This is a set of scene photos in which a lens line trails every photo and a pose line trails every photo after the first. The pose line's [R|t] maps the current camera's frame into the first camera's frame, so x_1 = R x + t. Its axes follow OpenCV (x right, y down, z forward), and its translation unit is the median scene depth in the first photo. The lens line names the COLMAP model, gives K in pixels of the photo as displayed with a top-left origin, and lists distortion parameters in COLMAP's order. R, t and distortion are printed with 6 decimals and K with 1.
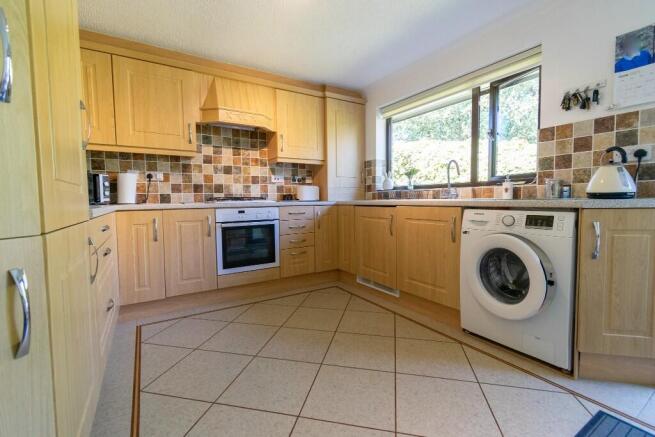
lens RADIAL K [[289.8, 0, 327.5], [0, 289.8, 218.5], [0, 0, 1]] dist [-0.000457, 0.000029]
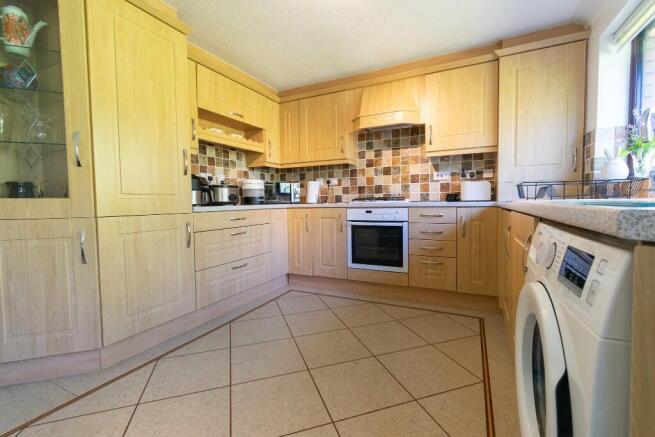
lens RADIAL K [[289.8, 0, 327.5], [0, 289.8, 218.5], [0, 0, 1]] dist [-0.000457, 0.000029]
pose [[0.520620, 0.054021, -0.852078, 0.453500], [-0.047935, 0.998272, 0.034001, -0.024129], [0.852442, 0.023143, 0.522310, 0.293093]]
